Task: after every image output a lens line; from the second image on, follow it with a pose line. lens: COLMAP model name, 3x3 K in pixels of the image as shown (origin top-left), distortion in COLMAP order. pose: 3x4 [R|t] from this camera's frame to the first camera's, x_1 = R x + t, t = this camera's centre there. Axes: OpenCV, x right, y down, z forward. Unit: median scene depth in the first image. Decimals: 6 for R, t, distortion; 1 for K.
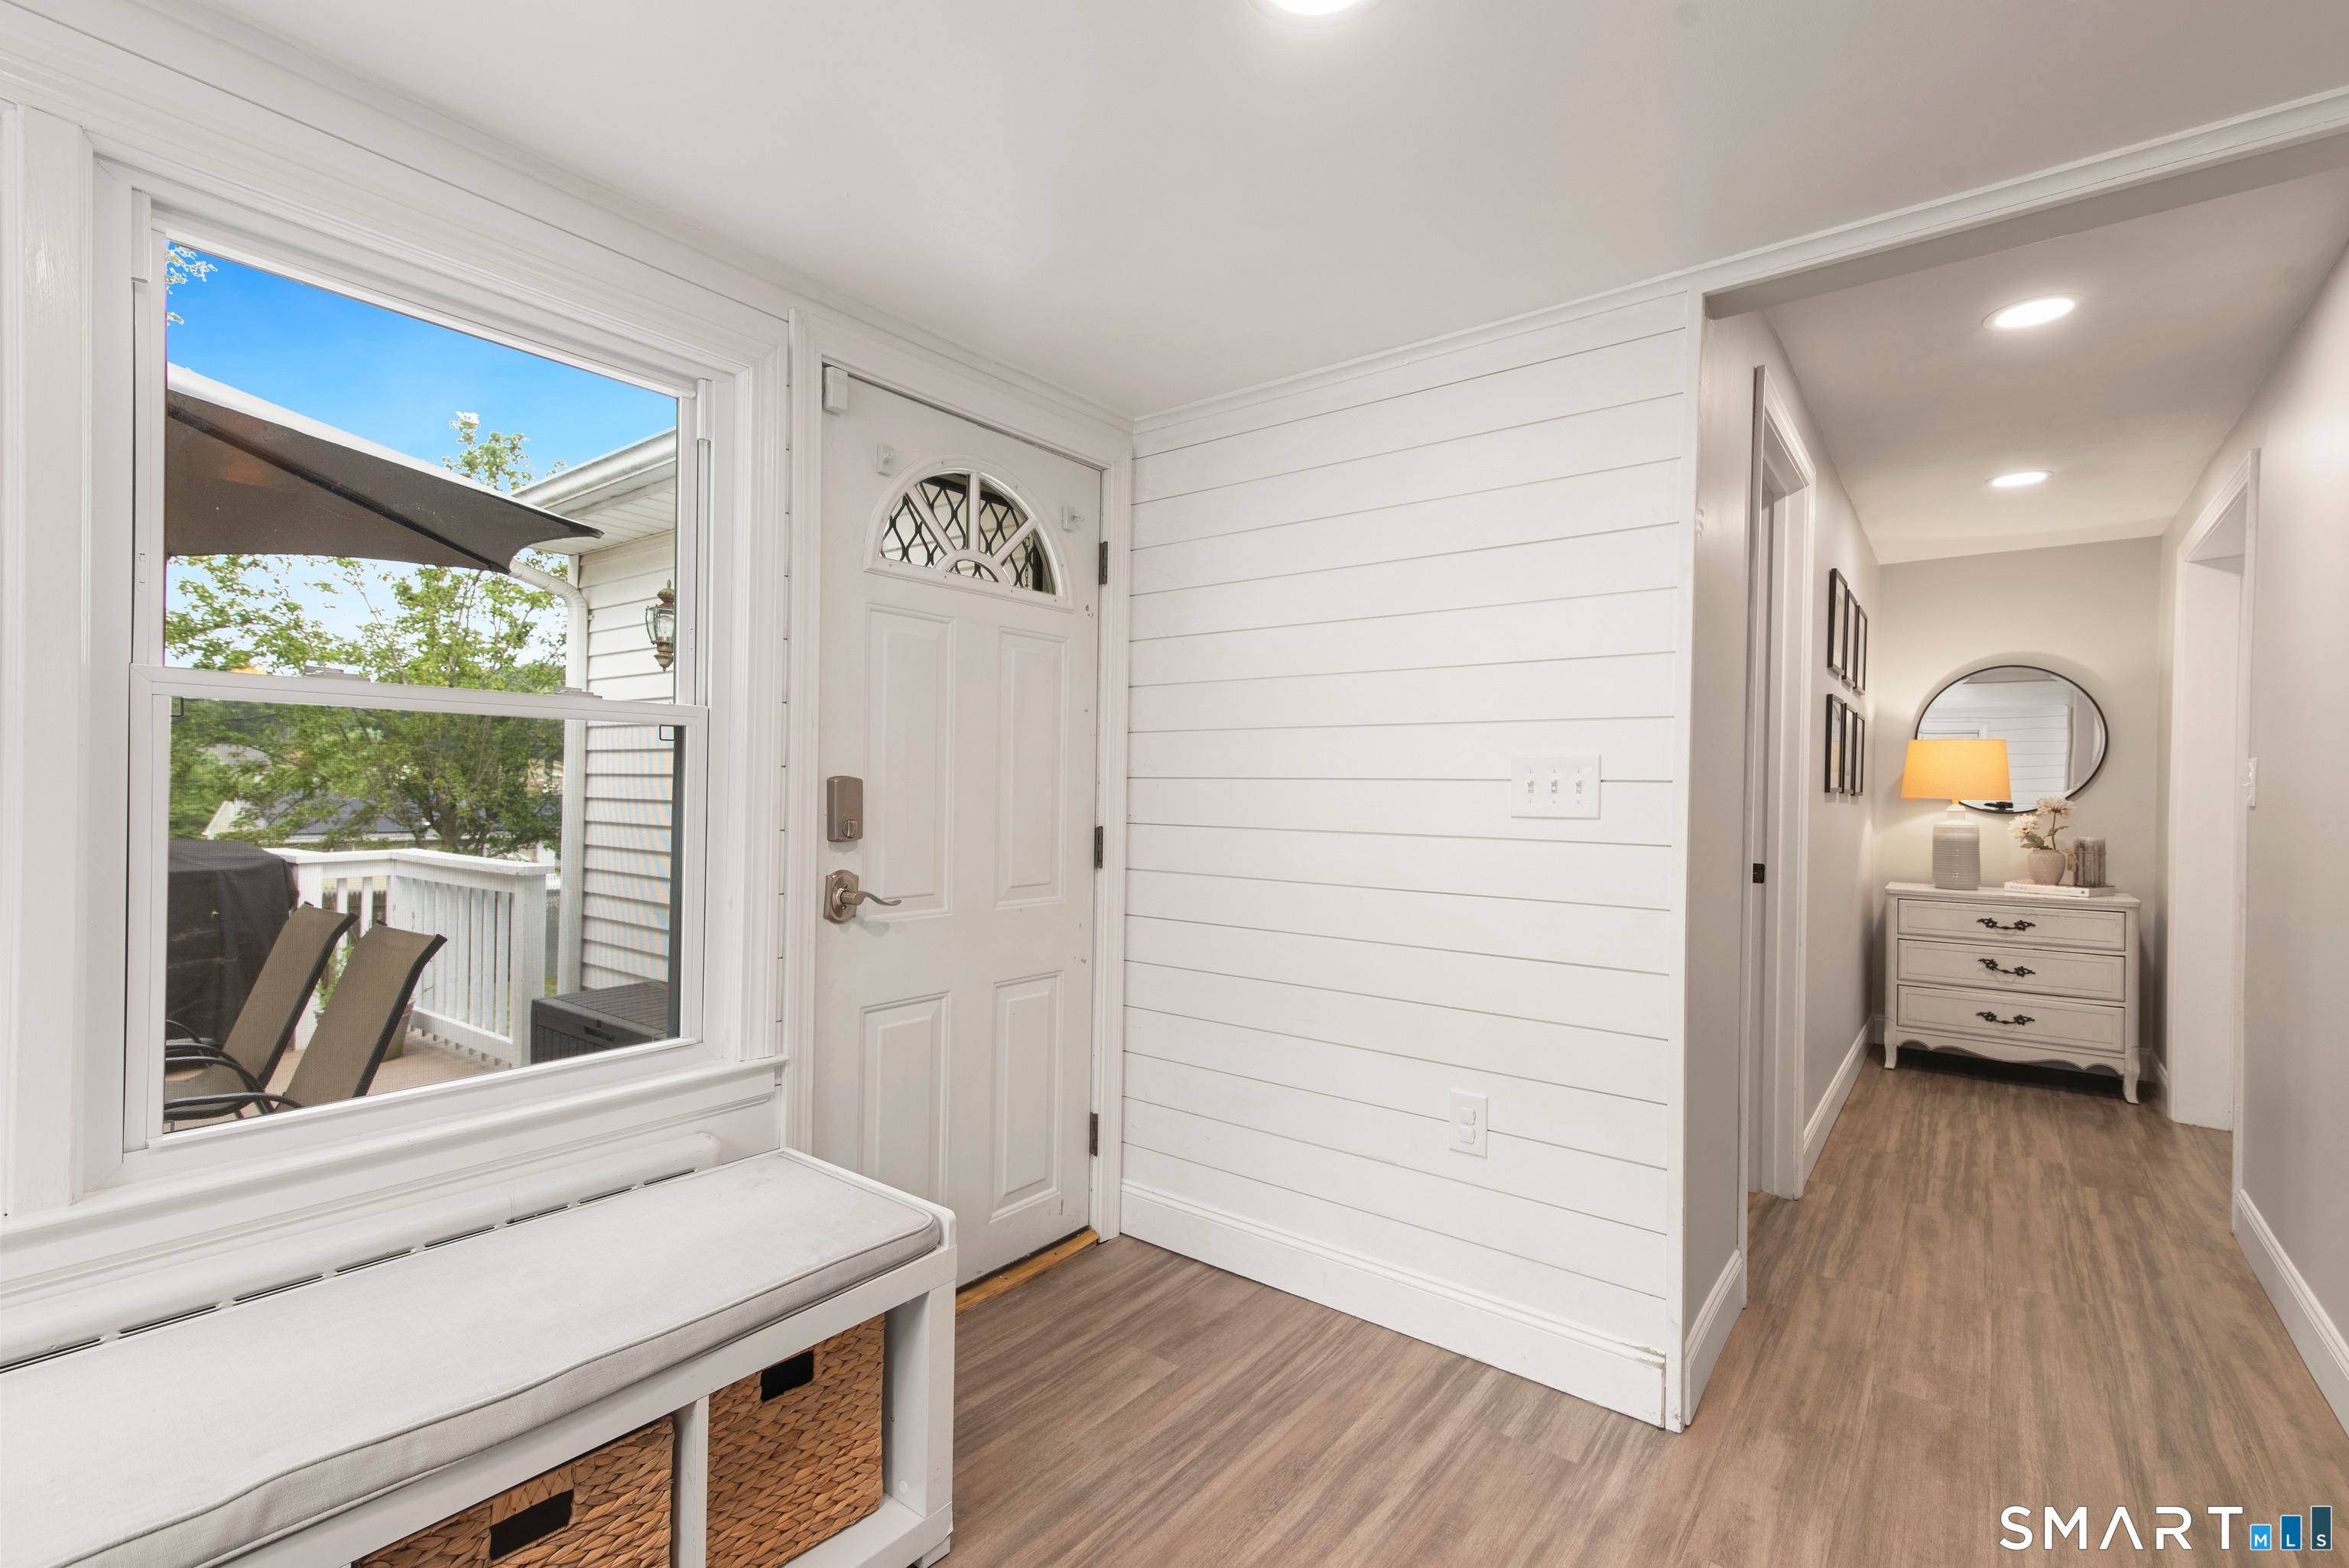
lens RADIAL K [[1060.2, 0, 1171.5], [0, 1060.2, 786.3], [0, 0, 1]] dist [0.020614, -0.001390]
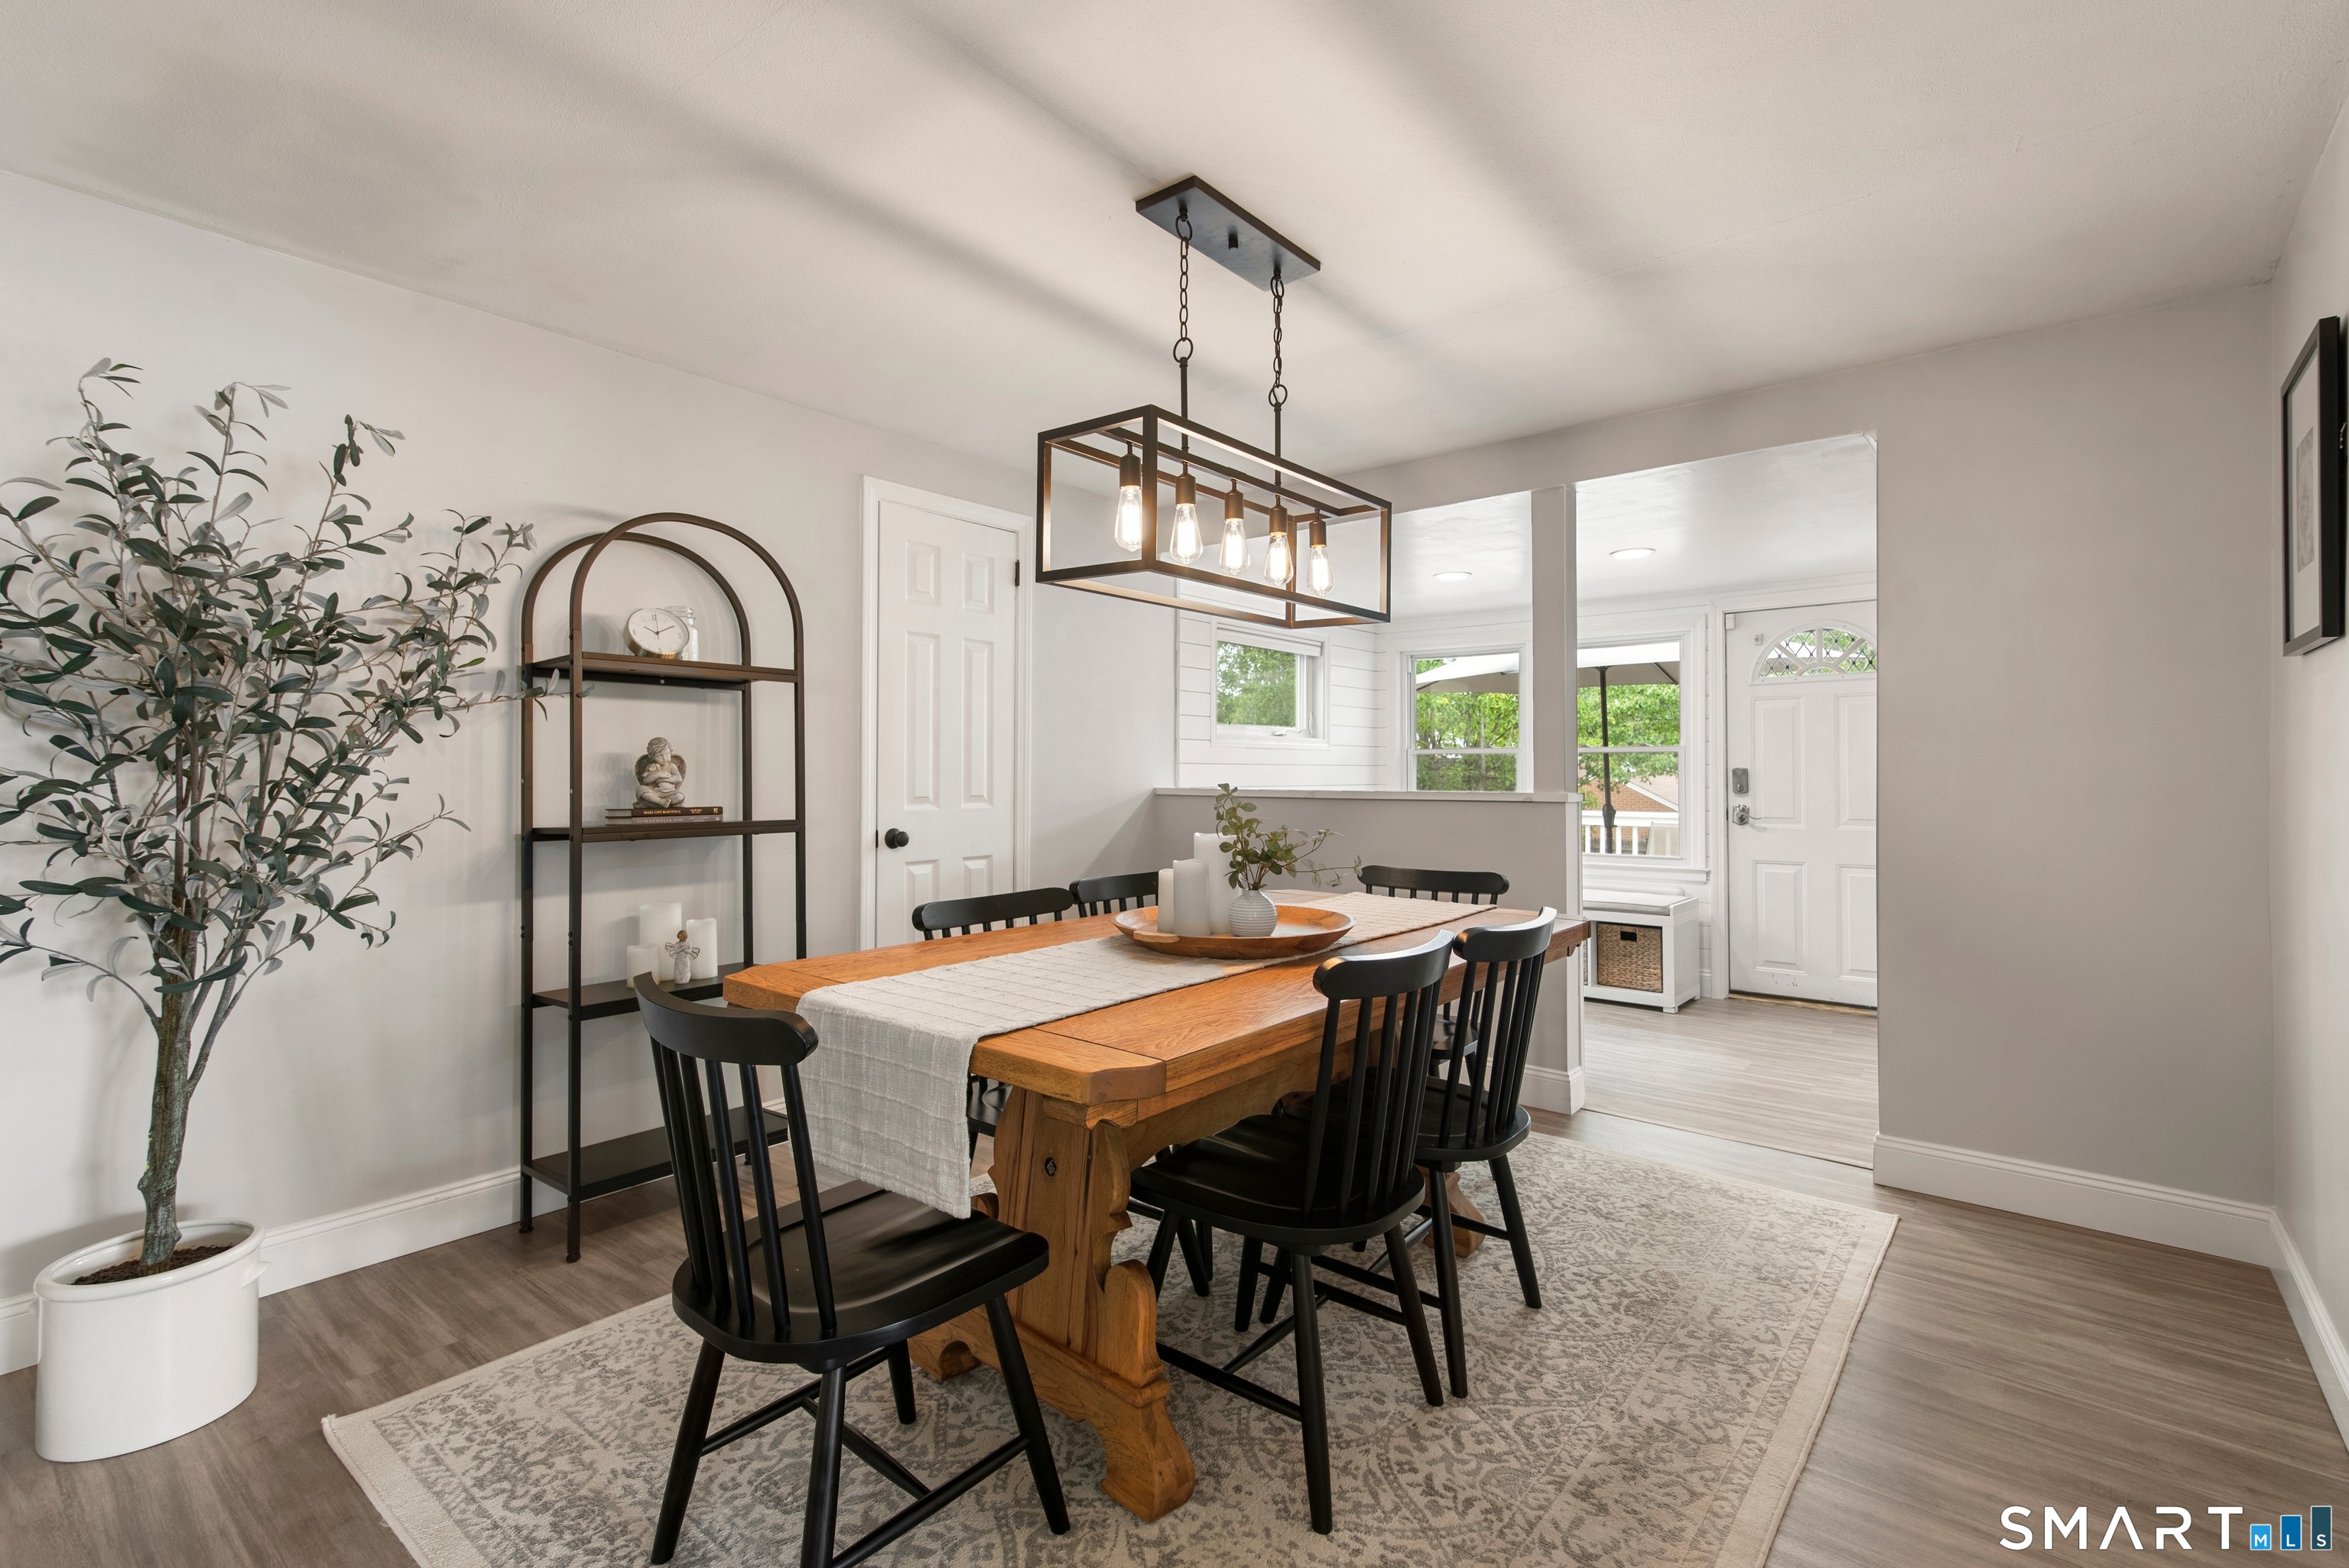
lens RADIAL K [[1060.2, 0, 1194.4], [0, 1060.2, 774.0], [0, 0, 1]] dist [0.020614, -0.001390]
pose [[-0.026079, -0.017080, -0.999514, 2.212398], [-0.002706, 0.999852, -0.017015, 0.051353], [0.999656, 0.002261, -0.026121, -0.241709]]
